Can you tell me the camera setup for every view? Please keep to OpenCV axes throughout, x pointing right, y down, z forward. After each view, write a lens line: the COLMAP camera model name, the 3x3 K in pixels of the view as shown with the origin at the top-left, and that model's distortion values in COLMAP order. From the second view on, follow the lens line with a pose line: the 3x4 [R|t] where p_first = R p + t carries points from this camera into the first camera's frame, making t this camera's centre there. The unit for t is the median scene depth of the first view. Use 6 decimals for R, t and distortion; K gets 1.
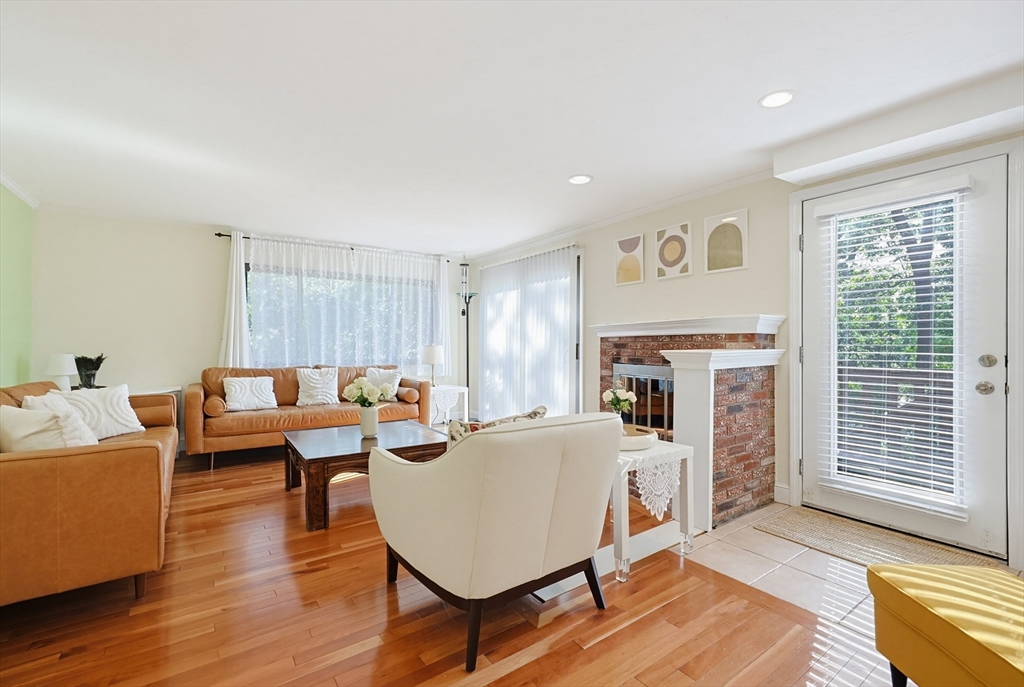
lens RADIAL K [[443.8, 0, 517.7], [0, 443.8, 344.6], [0, 0, 1]] dist [-0.000300, 0.001584]
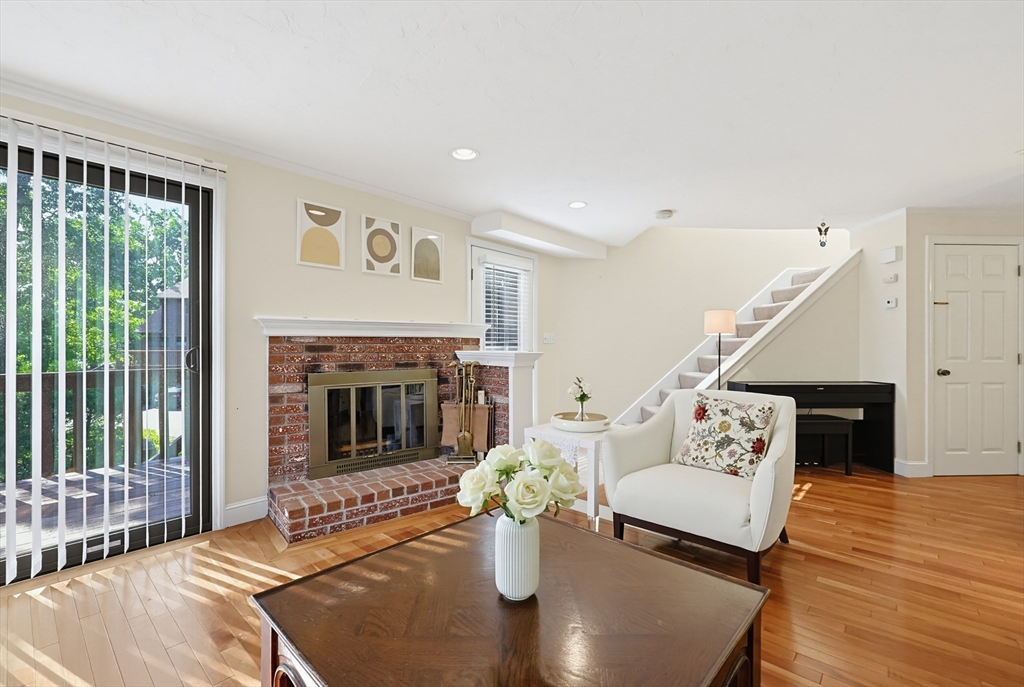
lens RADIAL K [[443.8, 0, 520.0], [0, 443.8, 348.3], [0, 0, 1]] dist [-0.000300, 0.001584]
pose [[-0.219439, -0.010296, 0.975572, -0.609203], [-0.001959, 0.999947, 0.010112, -0.006814], [-0.975624, 0.000308, -0.219447, 0.907258]]
